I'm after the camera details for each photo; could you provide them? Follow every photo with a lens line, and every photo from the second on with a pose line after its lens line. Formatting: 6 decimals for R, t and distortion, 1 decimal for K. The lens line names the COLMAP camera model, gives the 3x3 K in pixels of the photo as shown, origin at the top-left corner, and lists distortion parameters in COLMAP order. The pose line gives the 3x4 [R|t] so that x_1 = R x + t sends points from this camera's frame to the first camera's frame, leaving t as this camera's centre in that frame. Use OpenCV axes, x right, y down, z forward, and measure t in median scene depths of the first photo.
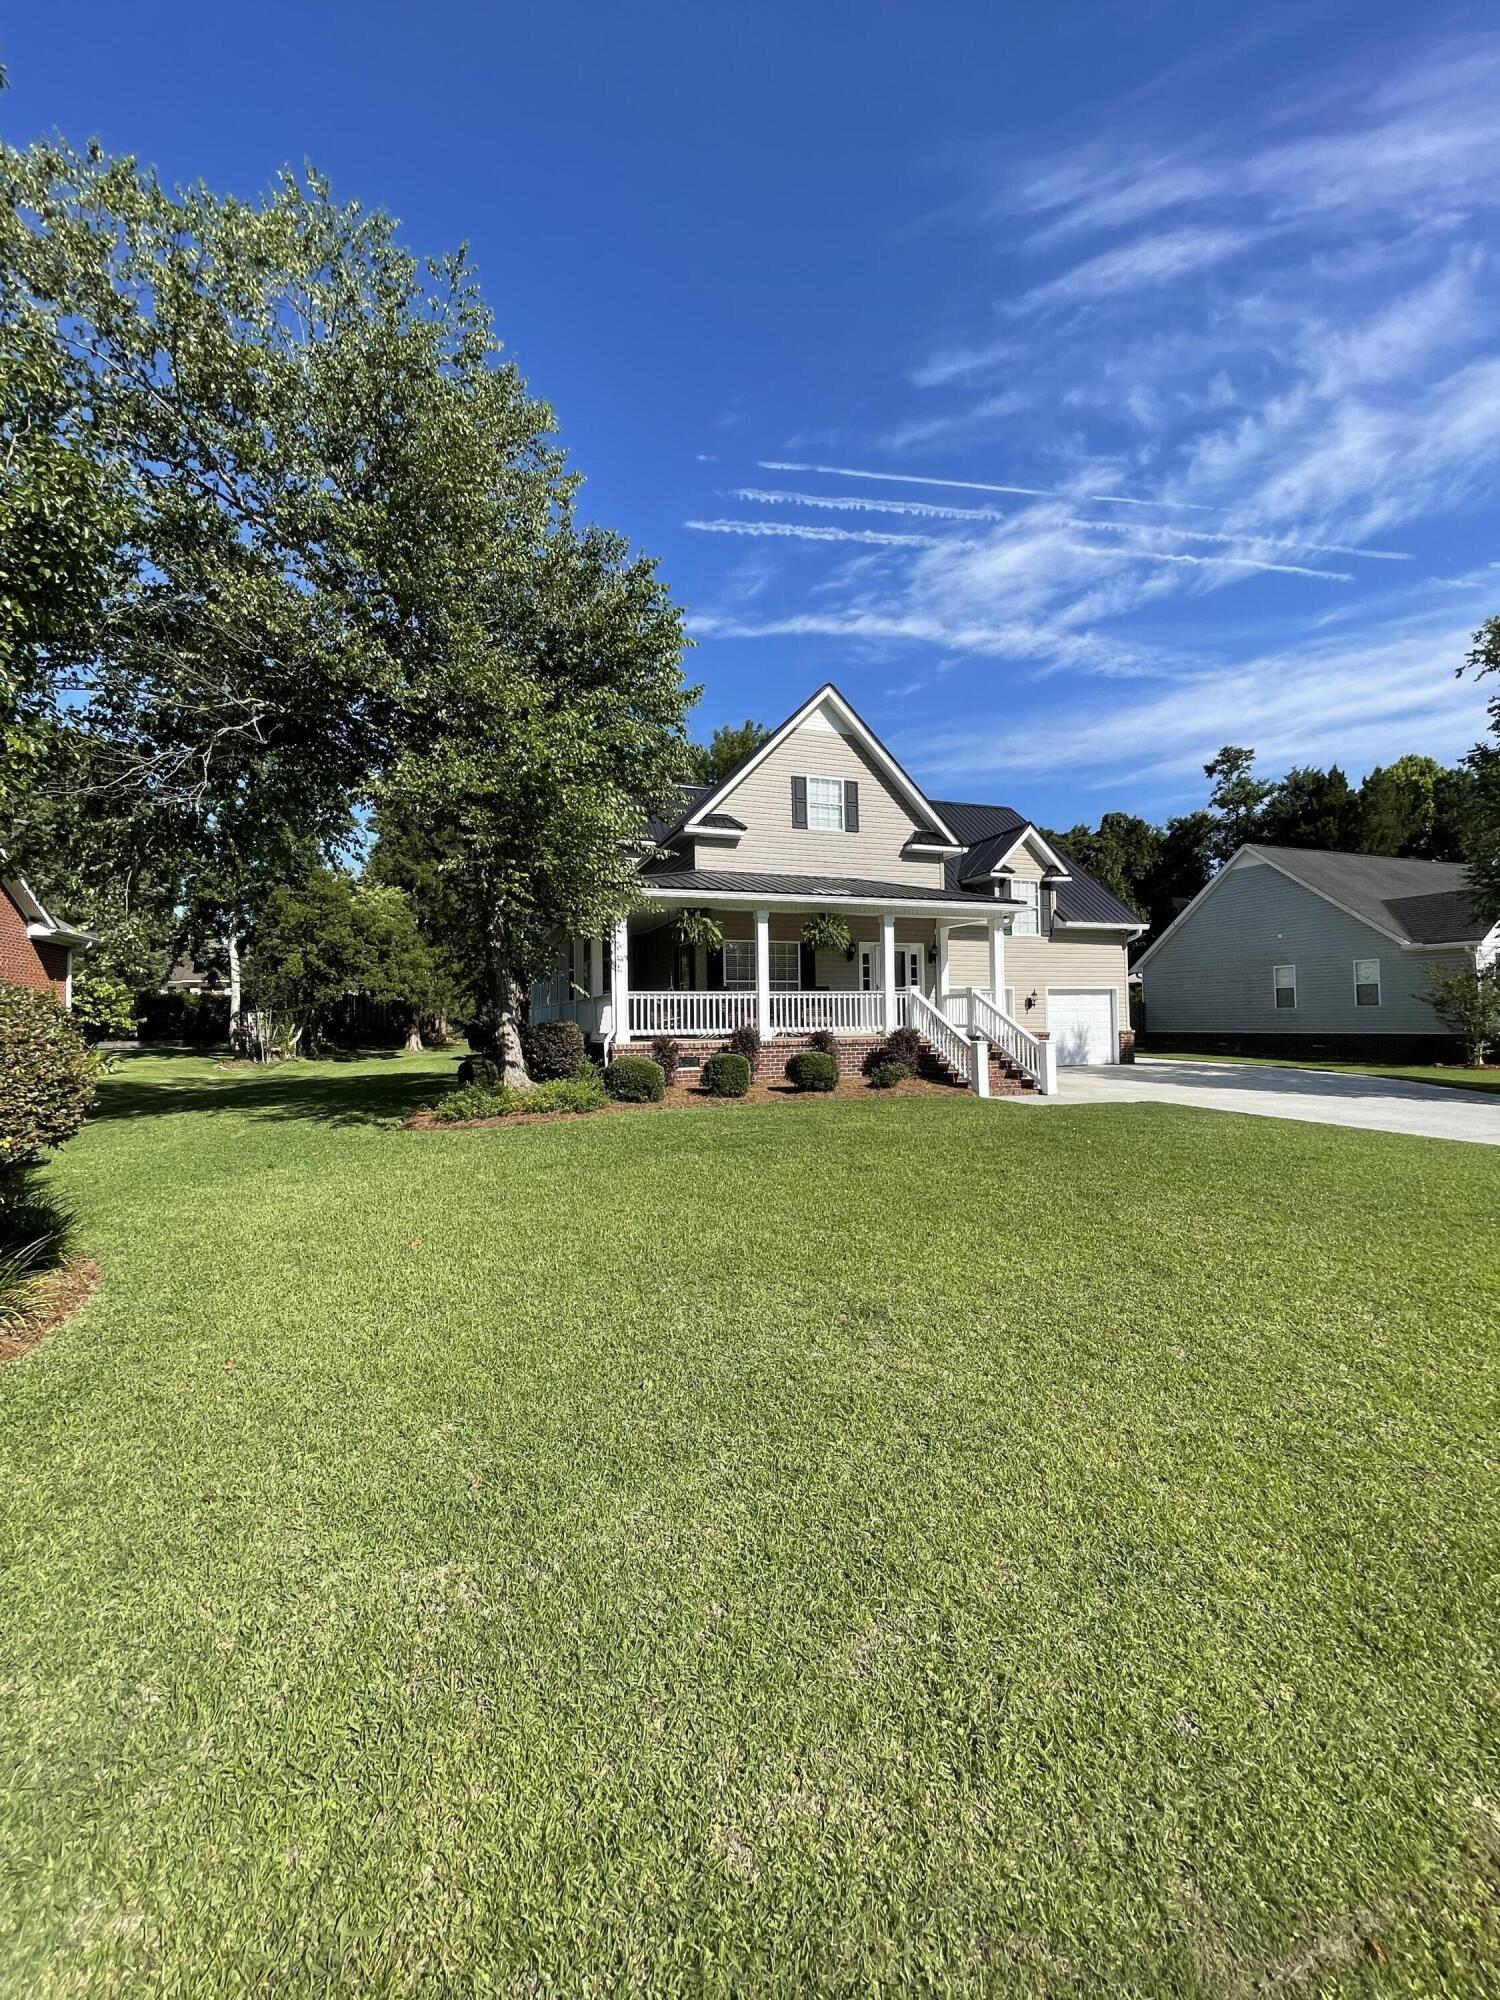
lens RADIAL K [[807.3, 0, 750.0], [0, 807.3, 1000.0], [0, 0, 1]] dist [-0.000467, 0.000099]
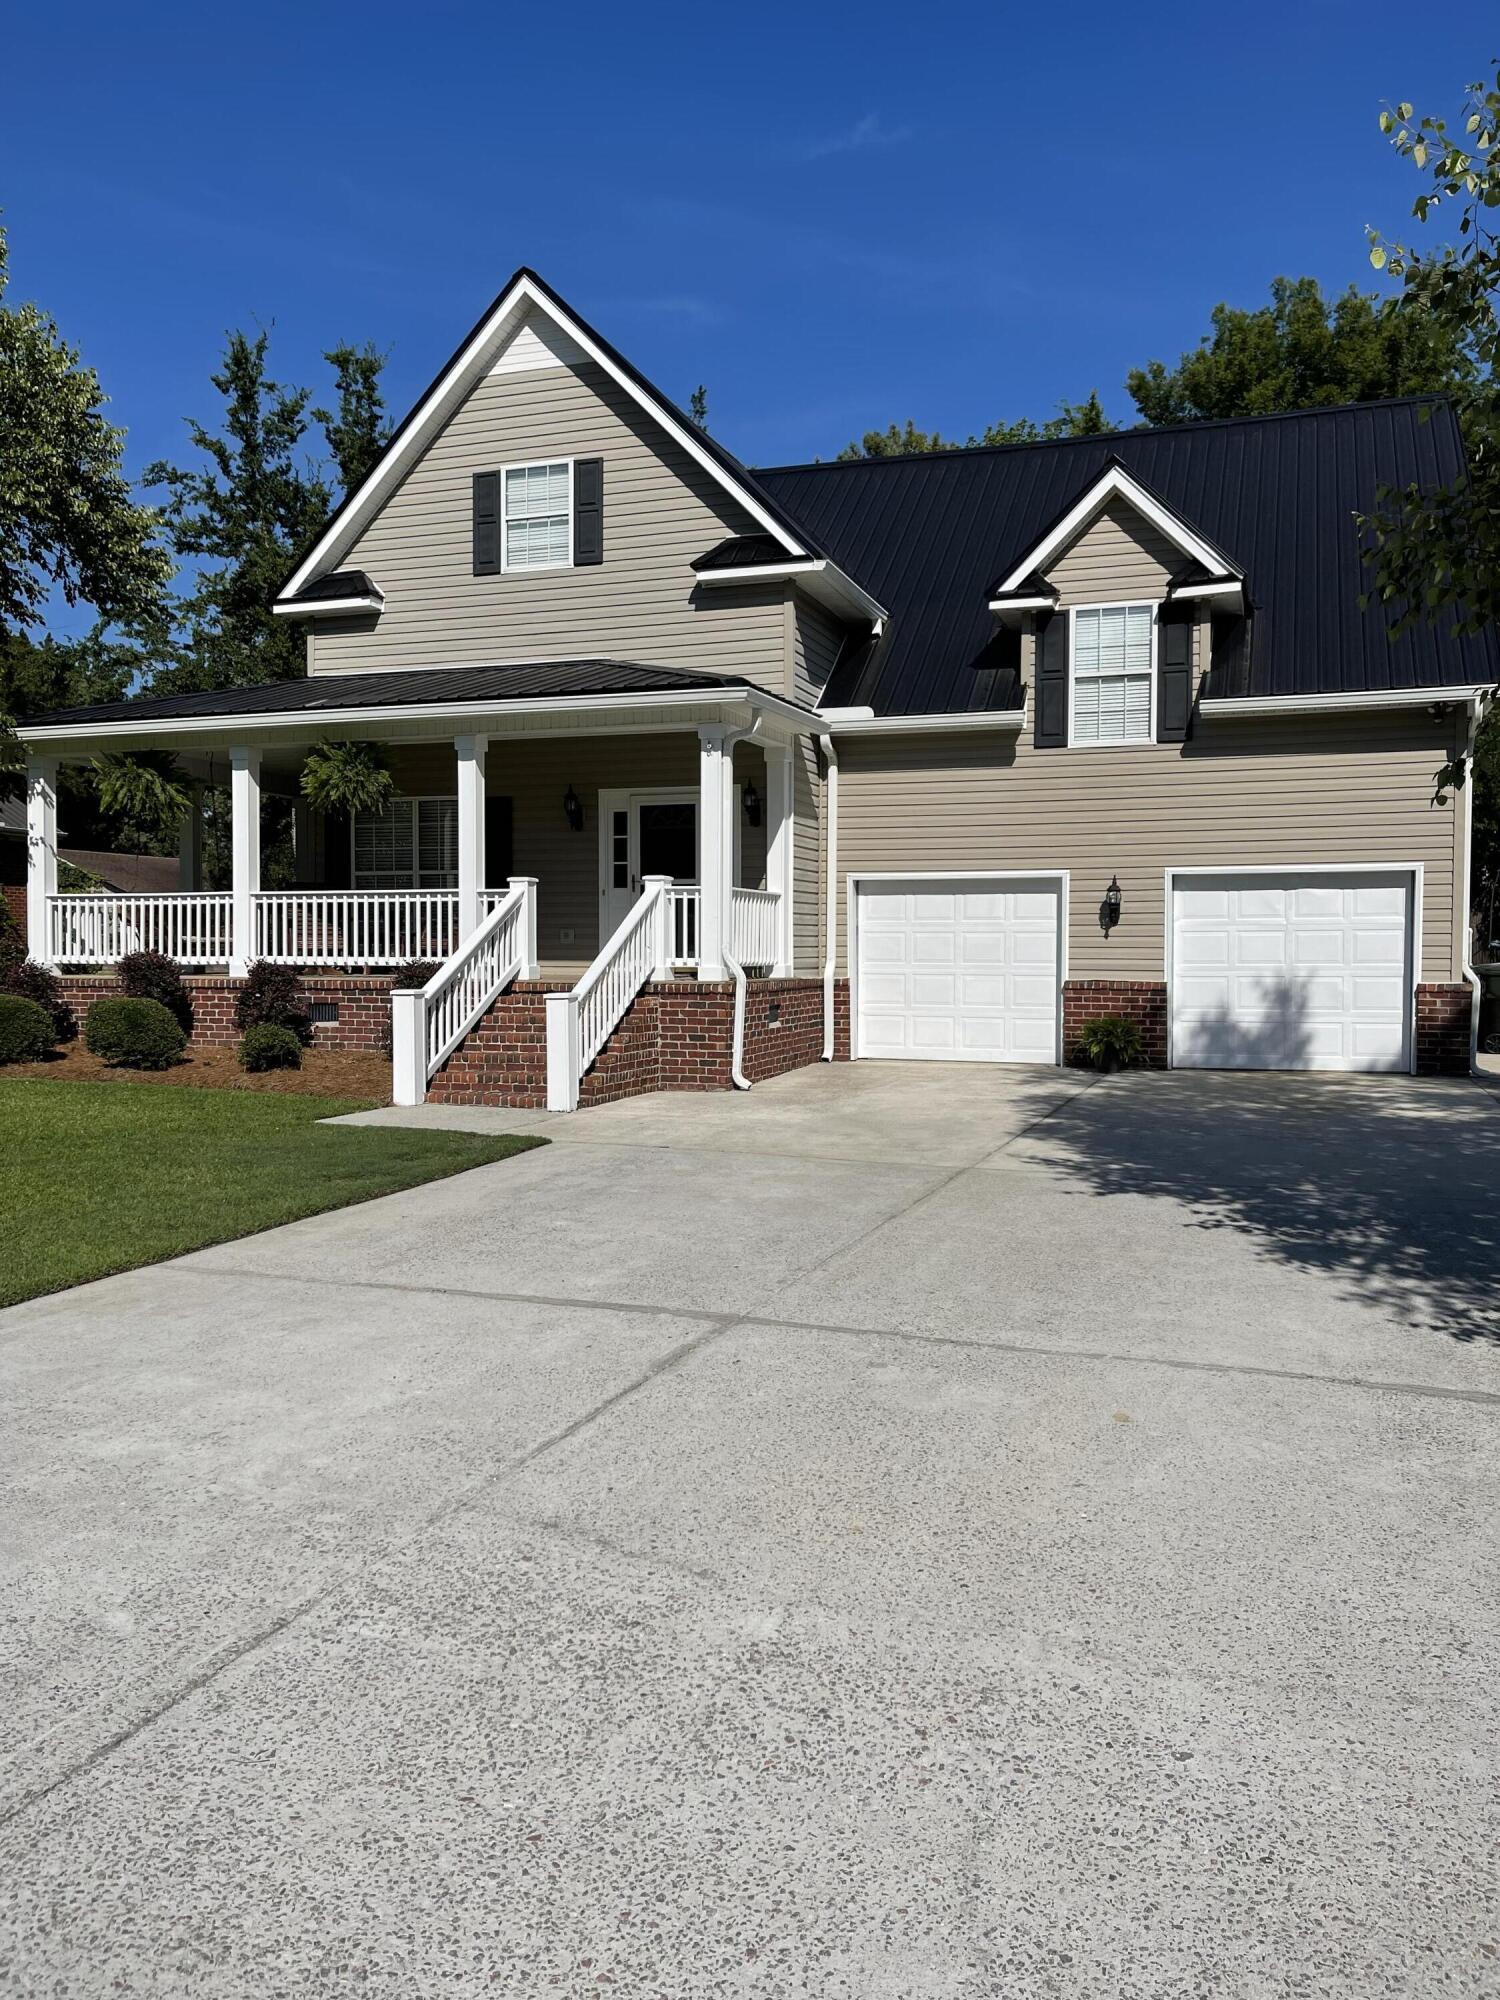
lens RADIAL K [[1488.7, 0, 750.0], [0, 1488.7, 1000.0], [0, 0, 1]] dist [0.008205, 0.001399]
pose [[0.773162, 0.037415, -0.633104, 1.652313], [0.004945, 0.997872, 0.065011, -0.001729], [0.634189, -0.053395, 0.771332, 0.718844]]
